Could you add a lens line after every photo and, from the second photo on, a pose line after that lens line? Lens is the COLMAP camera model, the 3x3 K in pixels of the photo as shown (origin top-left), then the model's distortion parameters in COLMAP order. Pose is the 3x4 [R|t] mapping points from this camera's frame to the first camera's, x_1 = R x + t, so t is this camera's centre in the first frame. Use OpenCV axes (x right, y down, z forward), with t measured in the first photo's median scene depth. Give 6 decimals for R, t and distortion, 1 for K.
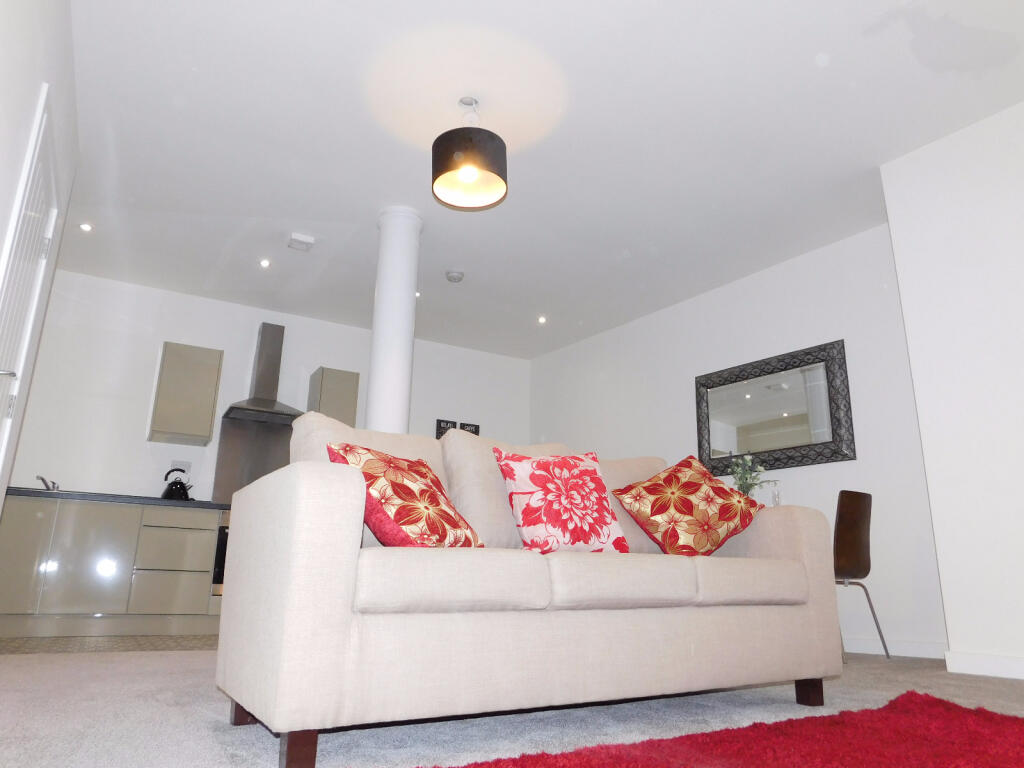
lens RADIAL K [[710.3, 0, 512.0], [0, 710.3, 384.0], [0, 0, 1]] dist [-0.100109, 0.087689]
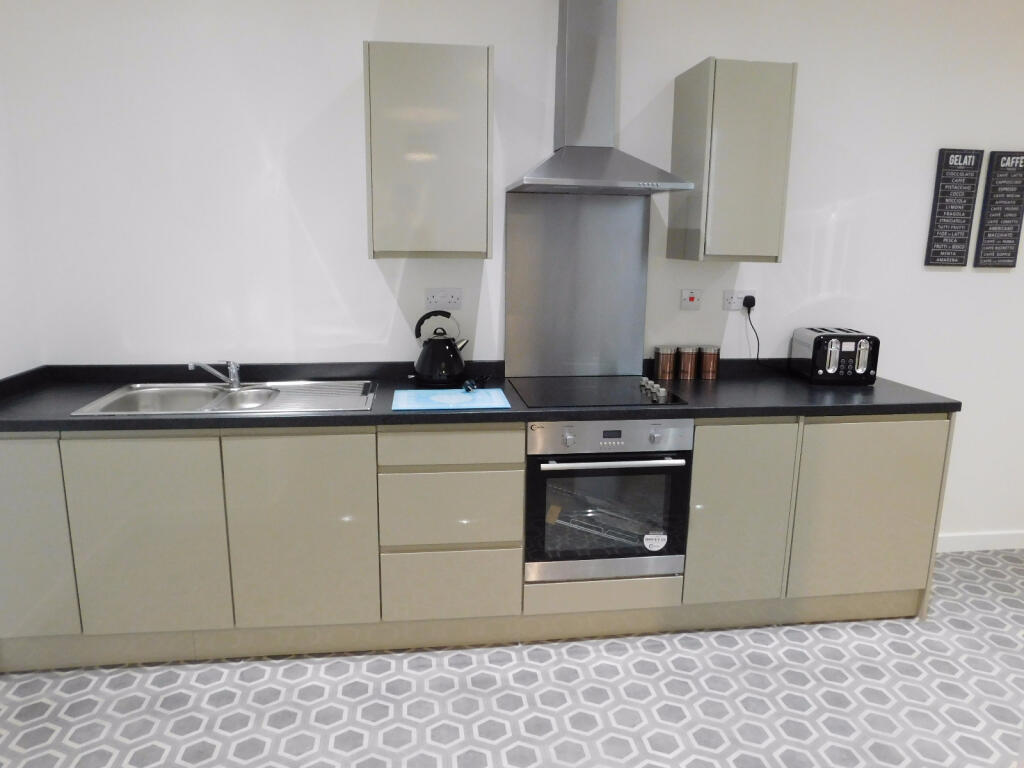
lens RADIAL K [[710.3, 0, 512.0], [0, 710.3, 384.0], [0, 0, 1]] dist [-0.100109, 0.087689]
pose [[0.926405, 0.067456, -0.370437, -0.234977], [0.107697, 0.895248, 0.432356, -0.047297], [0.360798, -0.440432, 0.822098, 0.573455]]
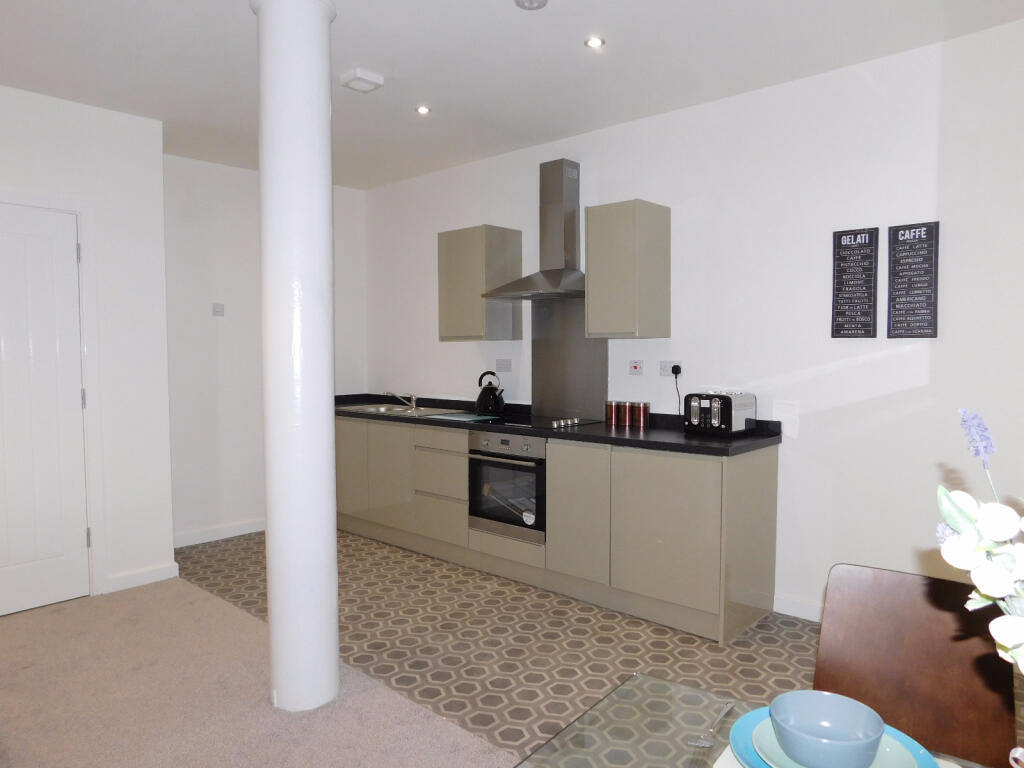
lens RADIAL K [[710.3, 0, 512.0], [0, 710.3, 384.0], [0, 0, 1]] dist [-0.100109, 0.087689]
pose [[0.308176, 0.027253, -0.950939, 0.371945], [0.269087, 0.956272, 0.114611, 0.043098], [0.912480, -0.291205, 0.287366, 0.766972]]
